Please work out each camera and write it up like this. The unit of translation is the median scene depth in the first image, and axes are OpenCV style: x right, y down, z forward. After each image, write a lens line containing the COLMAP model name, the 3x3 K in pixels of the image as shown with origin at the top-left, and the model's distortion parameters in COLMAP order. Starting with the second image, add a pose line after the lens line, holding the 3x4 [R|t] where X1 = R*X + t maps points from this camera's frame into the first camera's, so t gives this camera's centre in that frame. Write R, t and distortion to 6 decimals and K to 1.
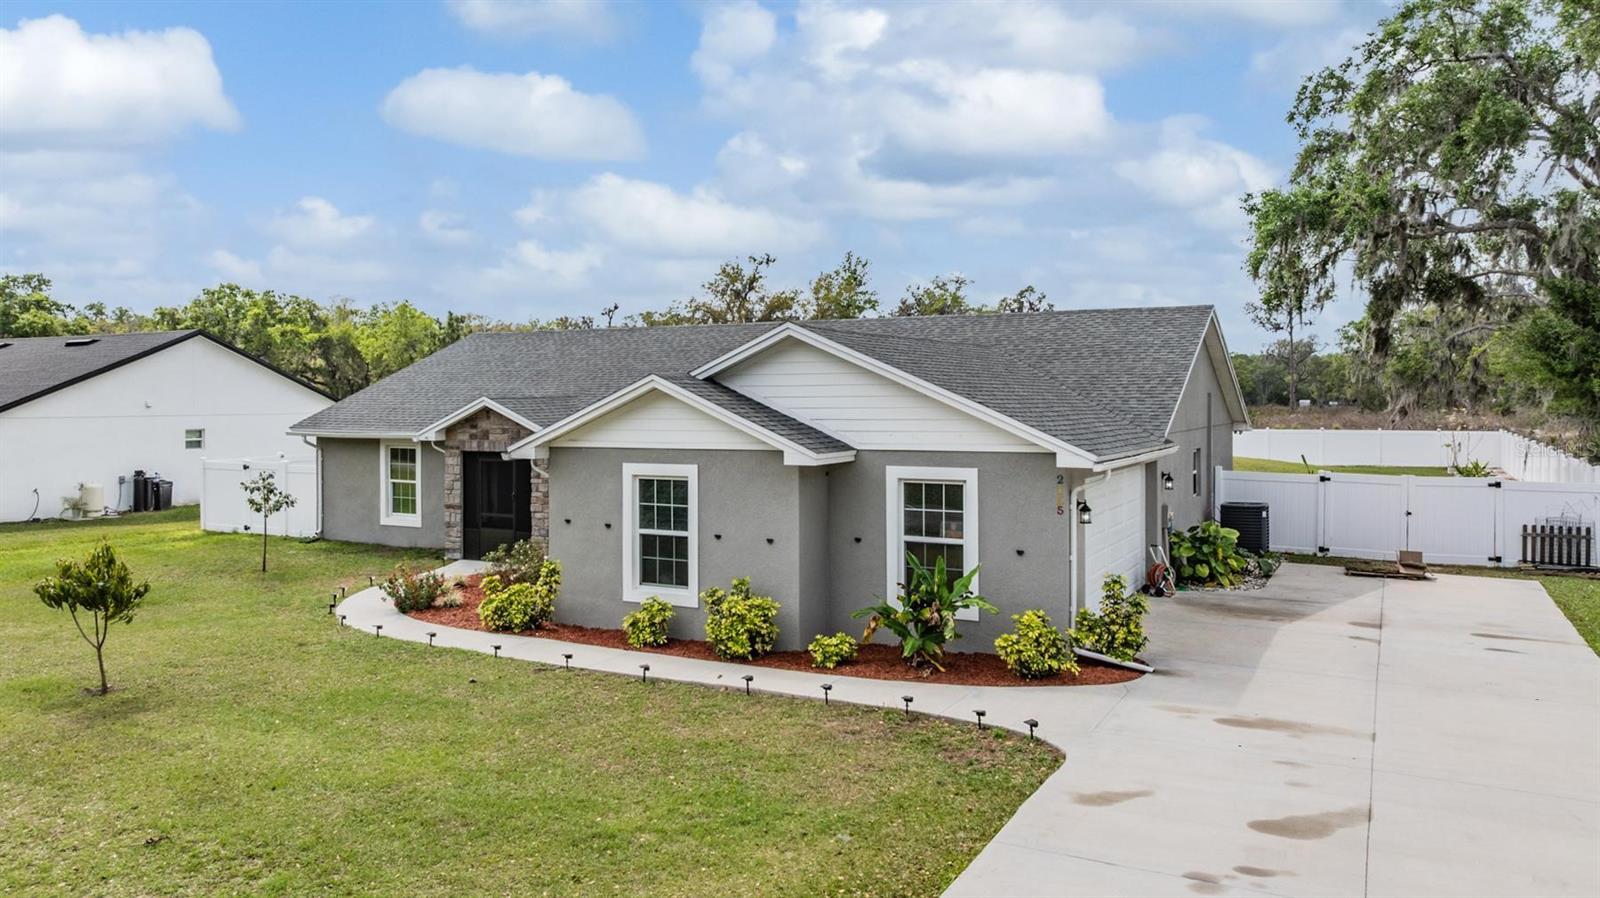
lens RADIAL K [[1126.9, 0, 798.8], [0, 1126.9, 402.8], [0, 0, 1]] dist [-0.014841, -0.002218]
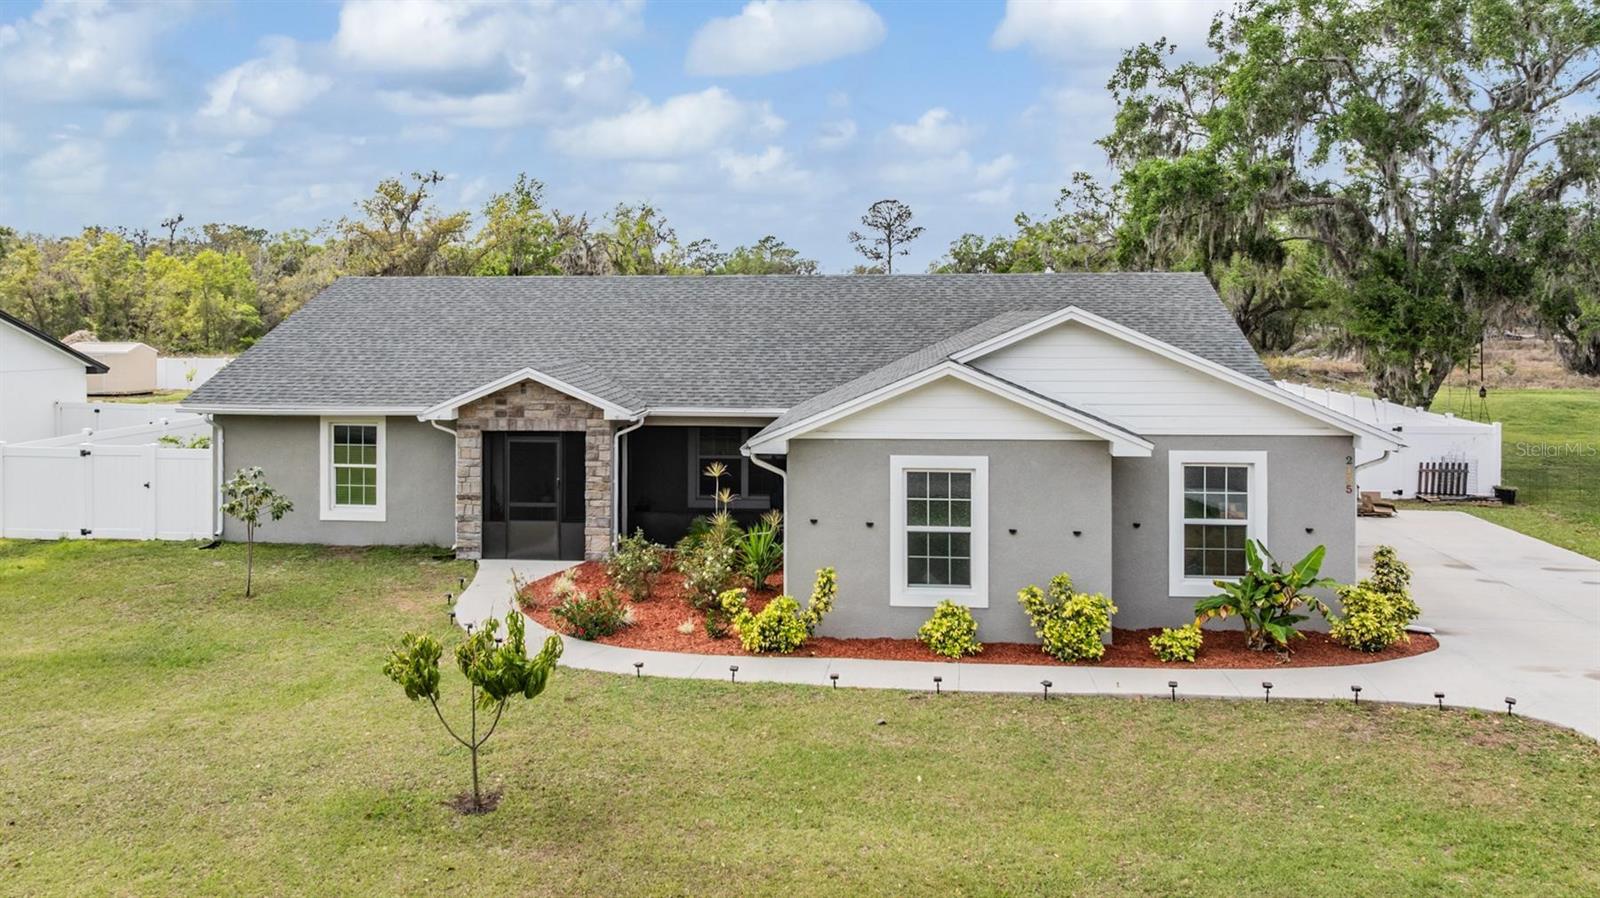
lens RADIAL K [[1149.5, 0, 799.1], [0, 1149.5, 316.6], [0, 0, 1]] dist [-0.007084, -0.008856]
pose [[0.928420, 0.000715, 0.371531, -0.563794], [0.001074, 0.999989, -0.004608, -0.054841], [-0.371530, 0.004677, 0.928409, 0.154188]]
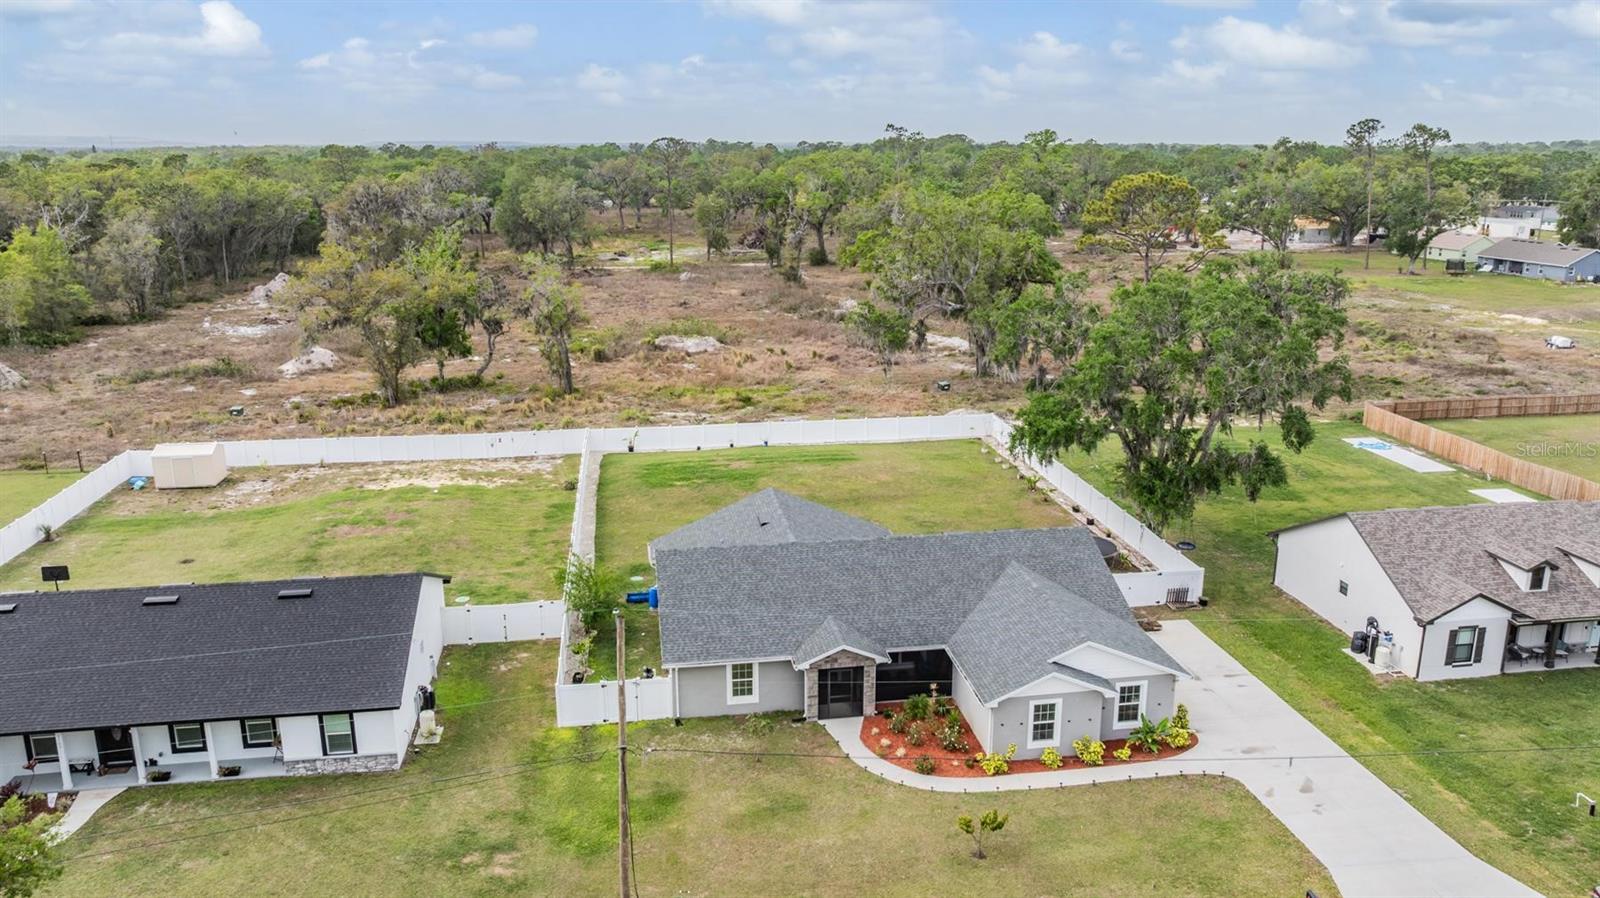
lens RADIAL K [[1116.3, 0, 800.0], [0, 1116.3, 449.0], [0, 0, 1]] dist [-0.019036, 0.002779]
pose [[0.803159, -0.152319, 0.575963, -1.926389], [0.004994, 0.968451, 0.249153, -1.123668], [-0.595743, -0.197233, 0.778582, -0.549043]]
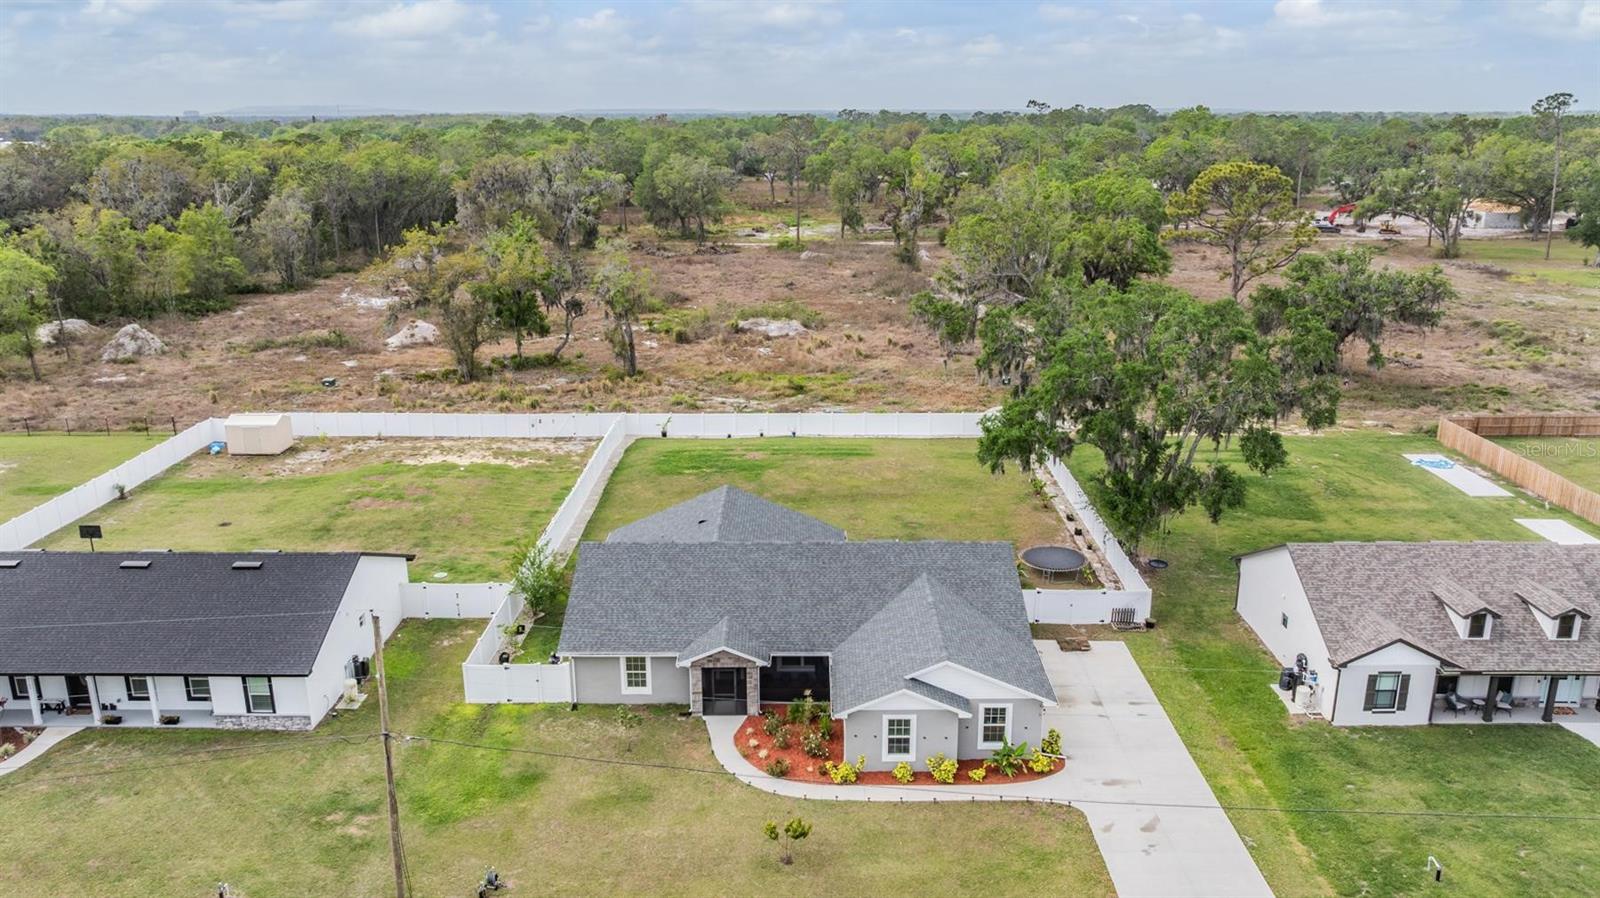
lens RADIAL K [[1124.0, 0, 800.0], [0, 1124.0, 449.0], [0, 0, 1]] dist [-0.018292, 0.001059]
pose [[0.887888, -0.129567, 0.441437, -1.378570], [0.005065, 0.962218, 0.272234, -1.235231], [-0.460031, -0.239477, 0.854998, -0.983001]]
